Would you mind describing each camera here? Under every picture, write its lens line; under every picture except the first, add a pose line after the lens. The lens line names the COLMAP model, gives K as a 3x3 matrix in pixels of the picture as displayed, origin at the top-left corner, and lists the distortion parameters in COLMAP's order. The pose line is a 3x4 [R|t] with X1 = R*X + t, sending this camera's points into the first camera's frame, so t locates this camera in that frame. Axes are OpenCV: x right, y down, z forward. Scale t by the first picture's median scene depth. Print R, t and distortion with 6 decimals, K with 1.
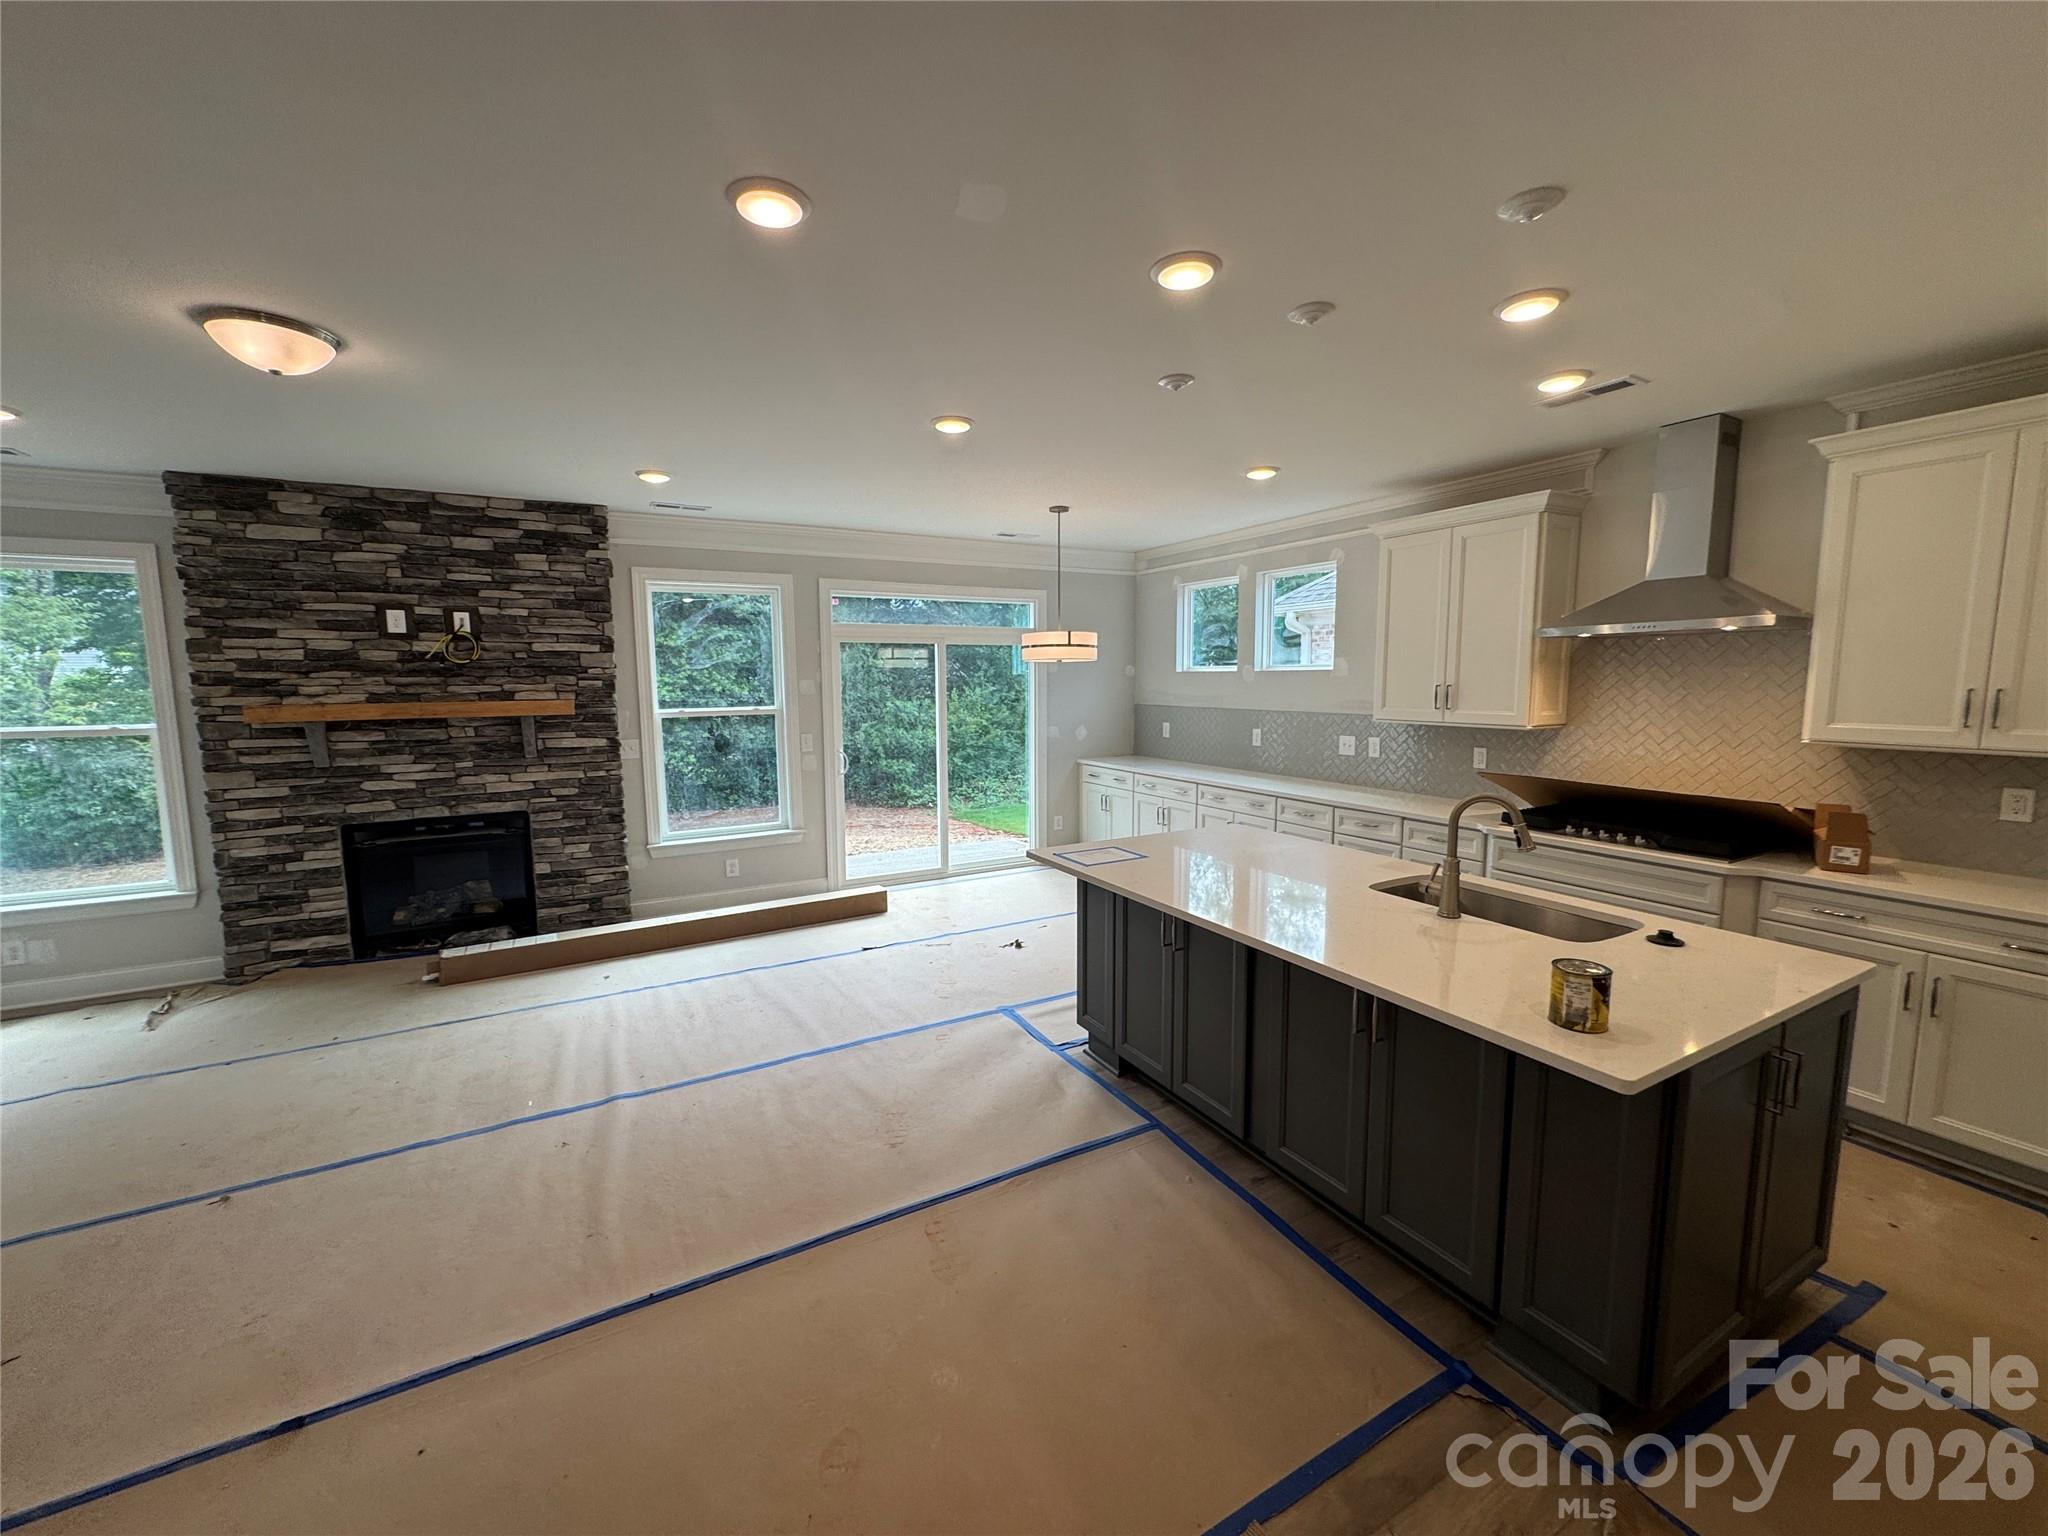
lens RADIAL K [[811.3, 0, 1022.3], [0, 811.3, 763.3], [0, 0, 1]] dist [-0.004422, 0.000183]
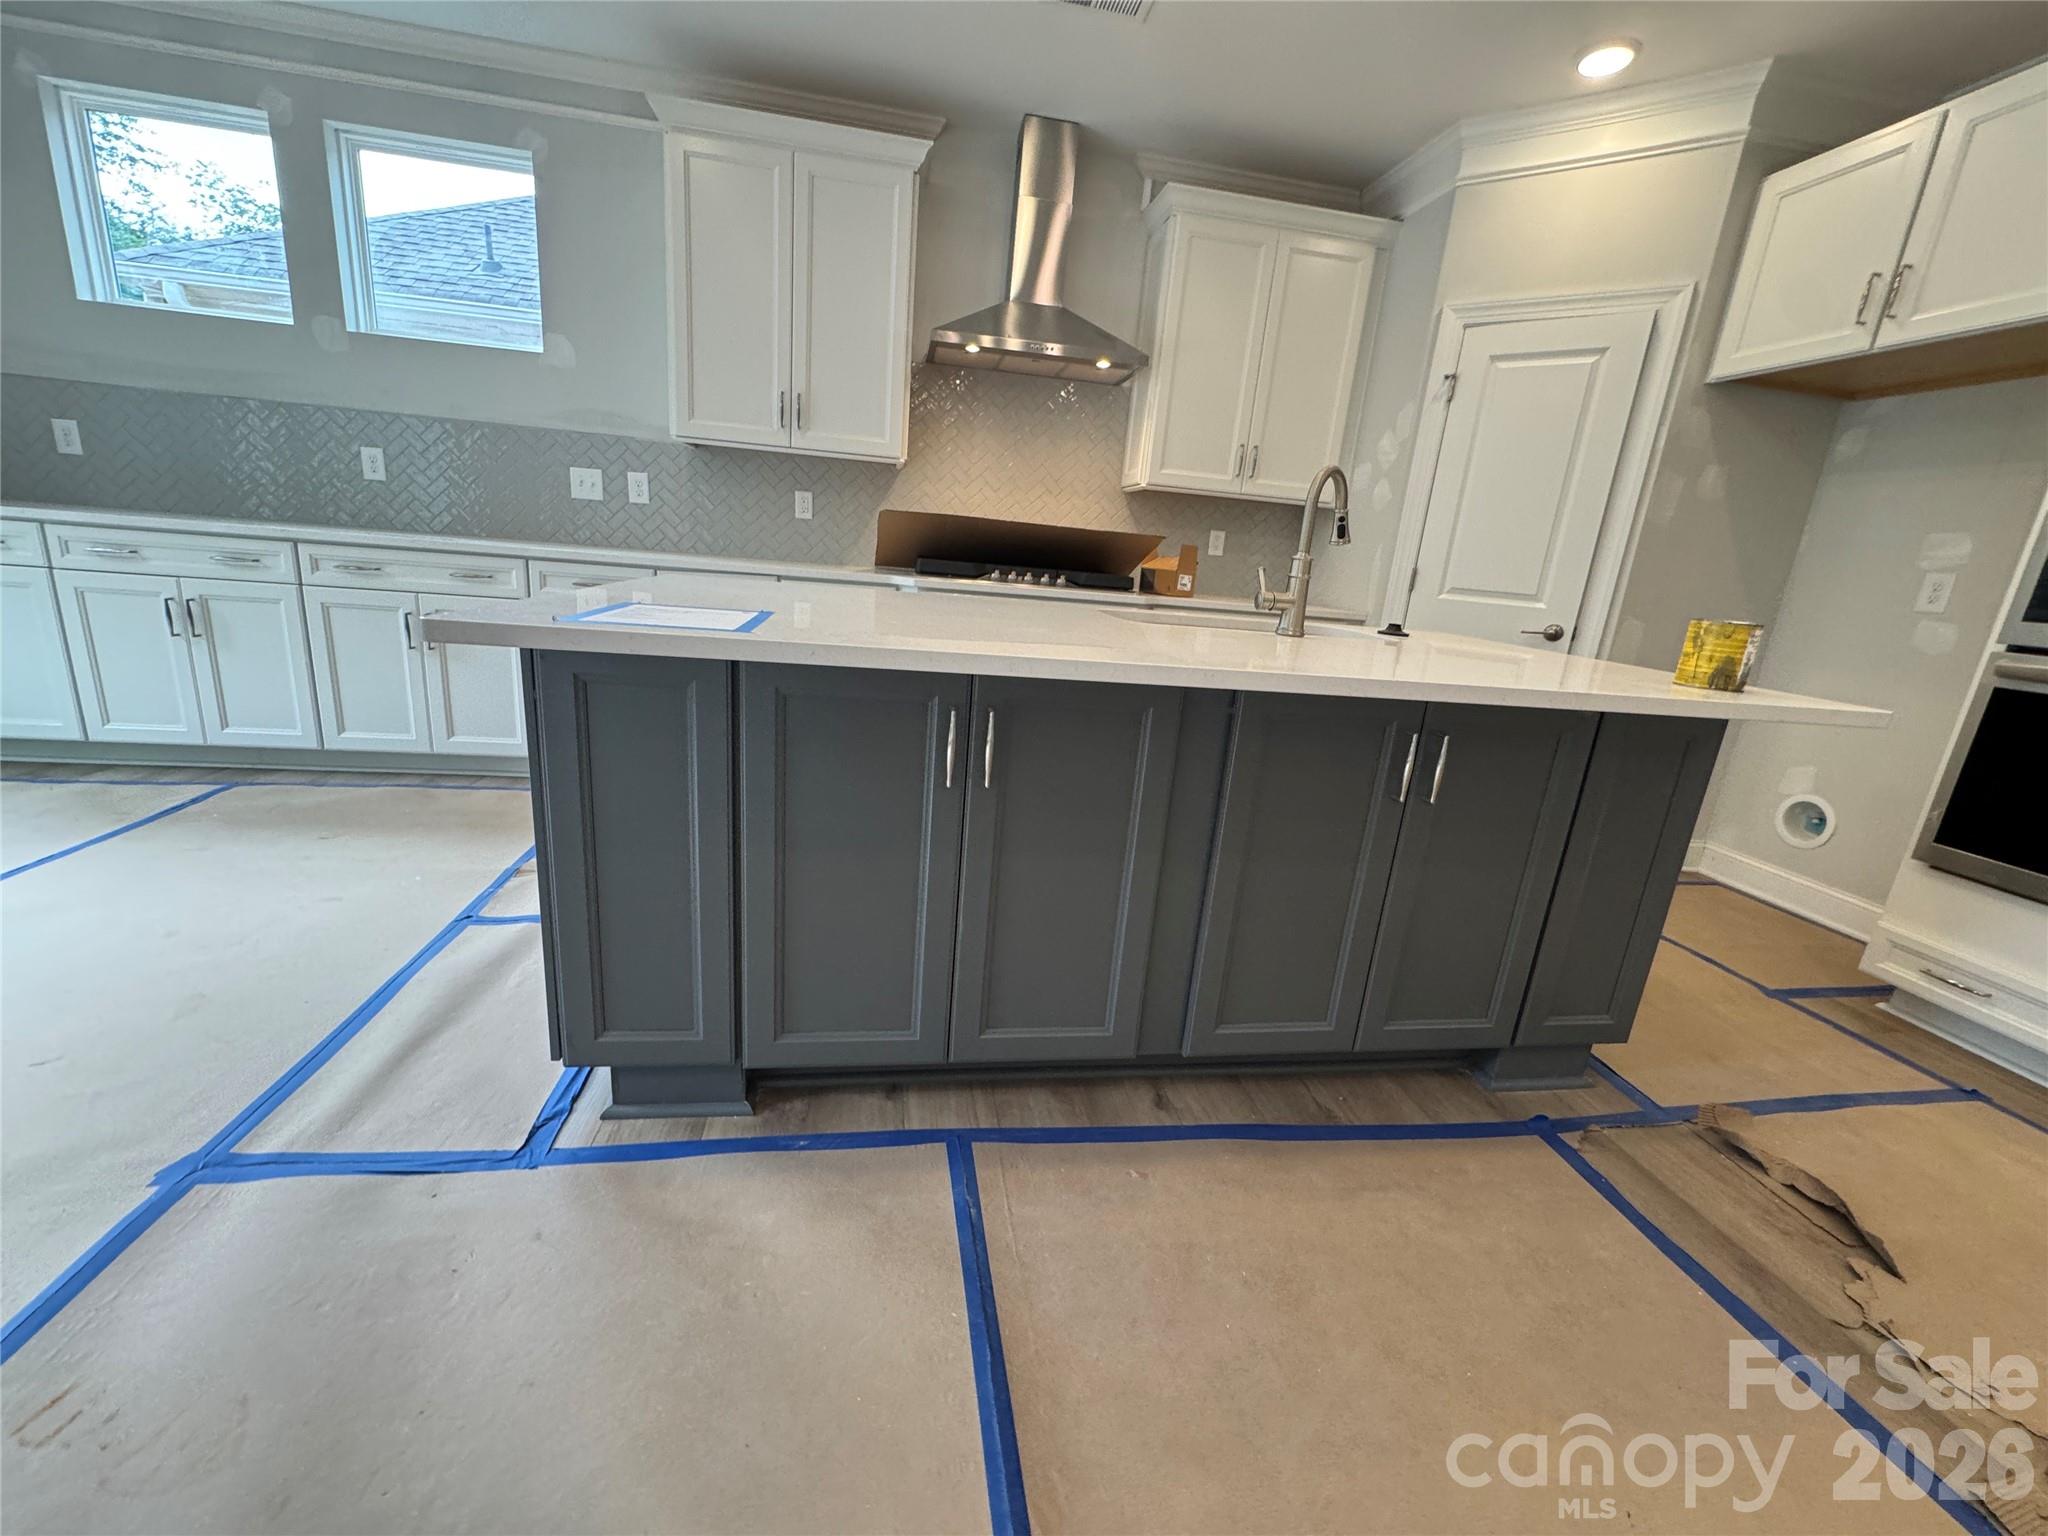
lens RADIAL K [[811.3, 0, 1022.6], [0, 811.3, 766.2], [0, 0, 1]] dist [-0.004422, 0.000183]
pose [[0.335140, -0.207911, 0.918942, -0.145042], [0.015456, 0.976430, 0.215281, 0.074568], [-0.942042, -0.057947, 0.330454, 0.513388]]
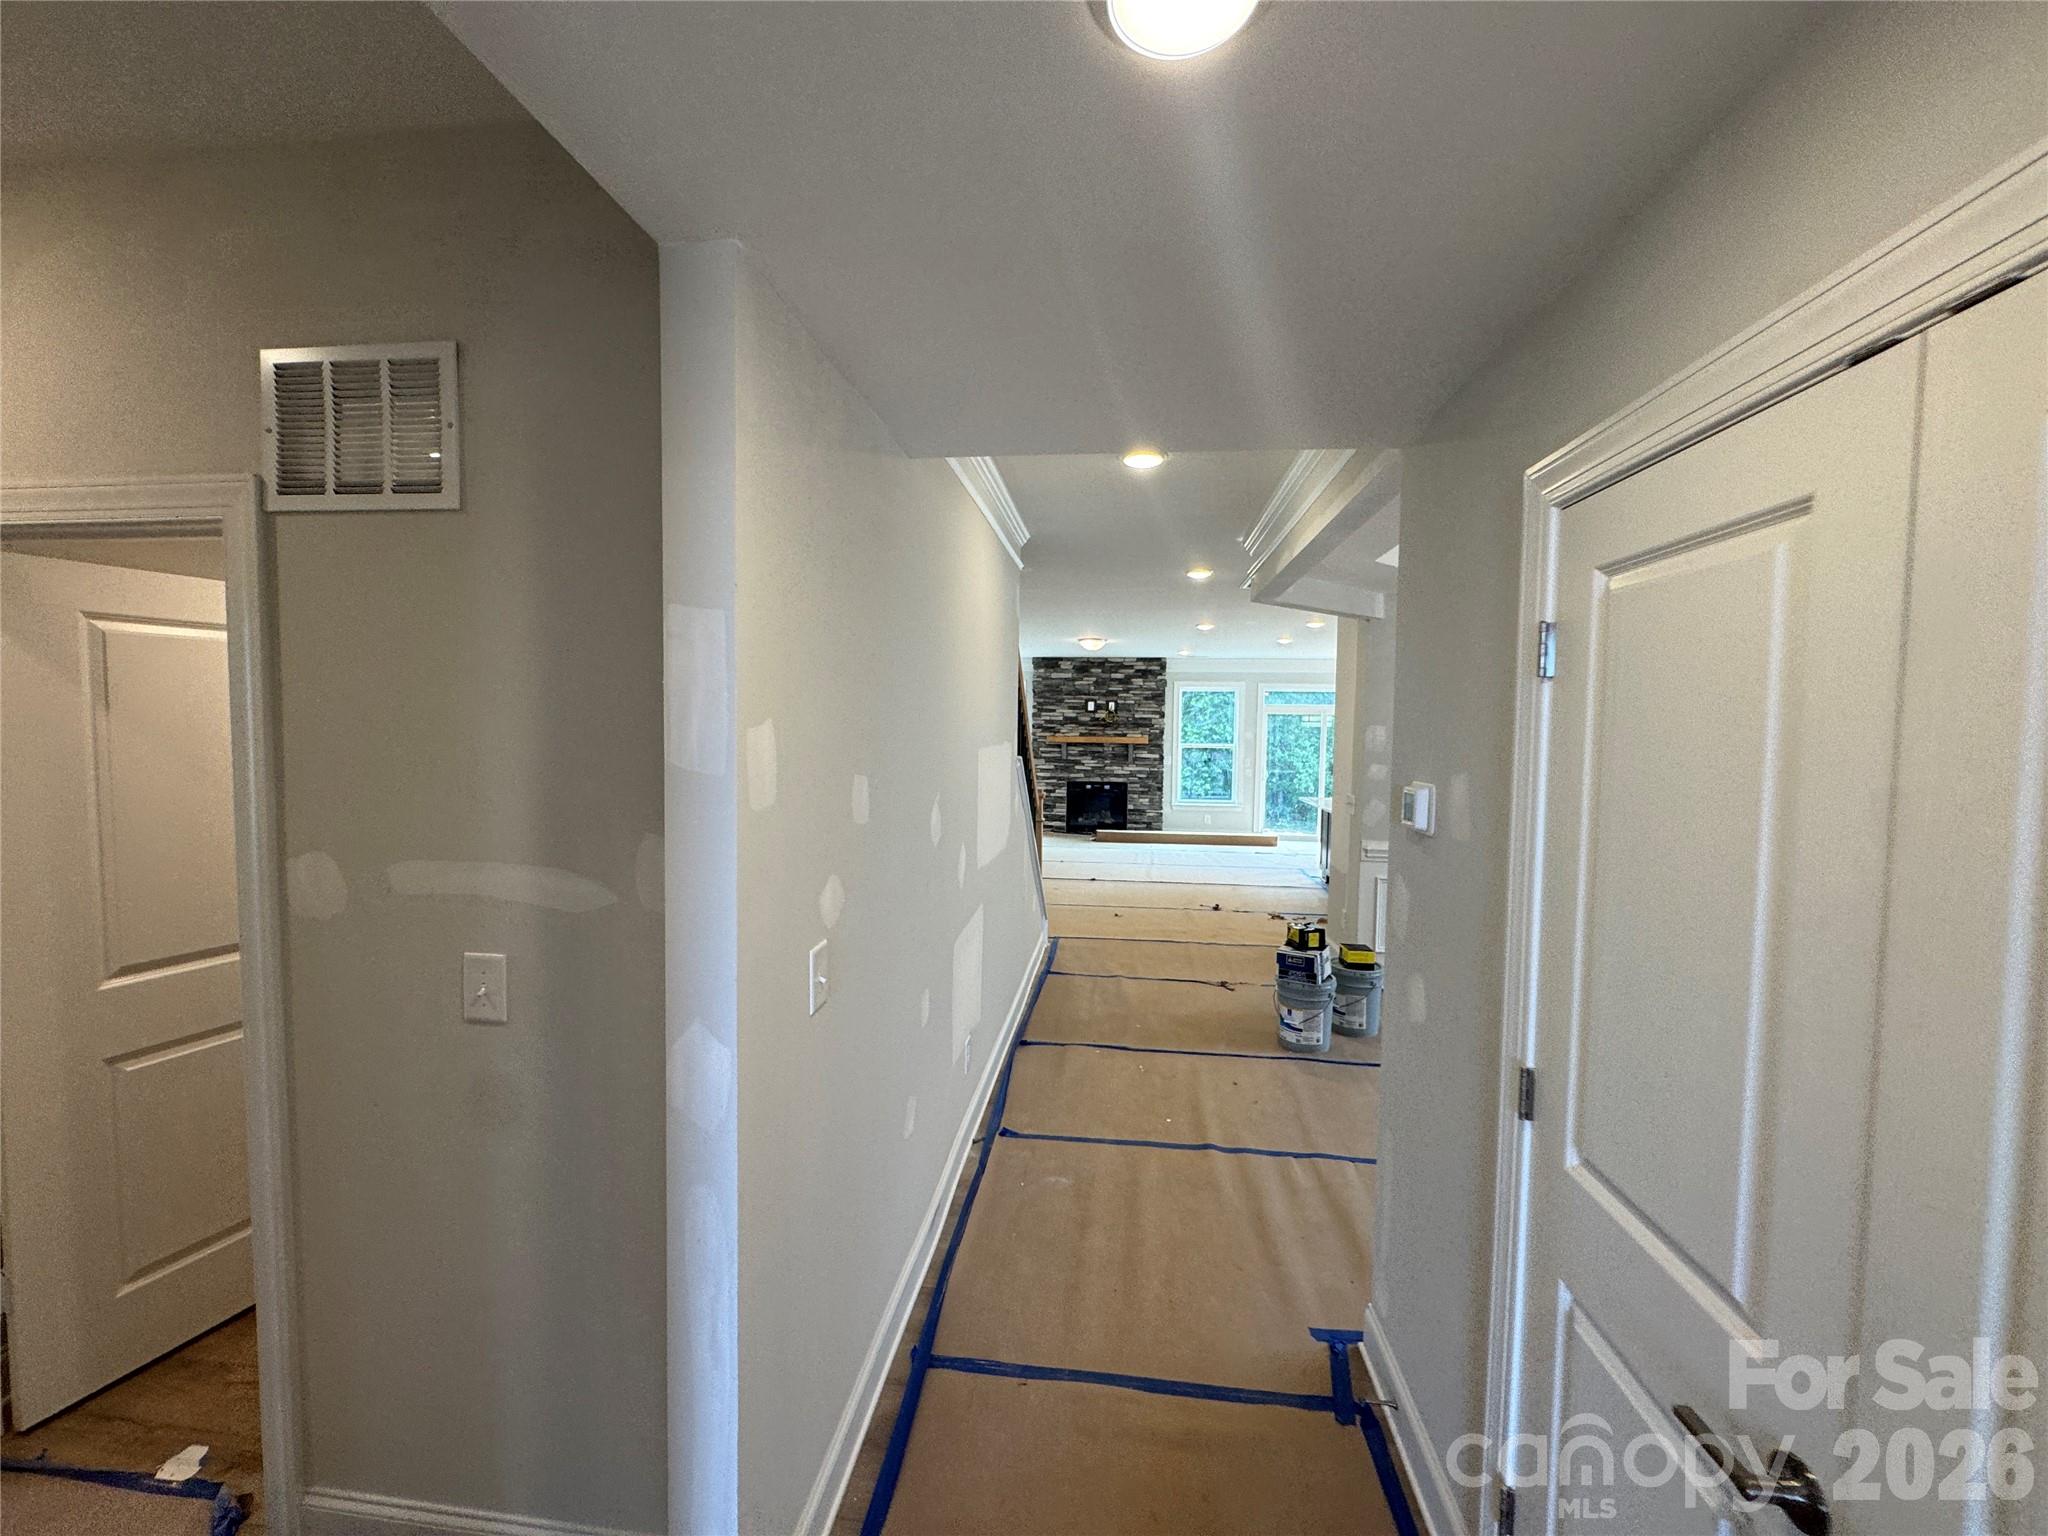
lens RADIAL K [[811.3, 0, 1031.2], [0, 811.3, 764.2], [0, 0, 1]] dist [-0.004422, 0.000183]
pose [[0.811652, 0.047940, -0.582170, 0.617117], [-0.085447, 0.995650, -0.037140, 0.128480], [0.577858, 0.079890, 0.812218, -1.243300]]
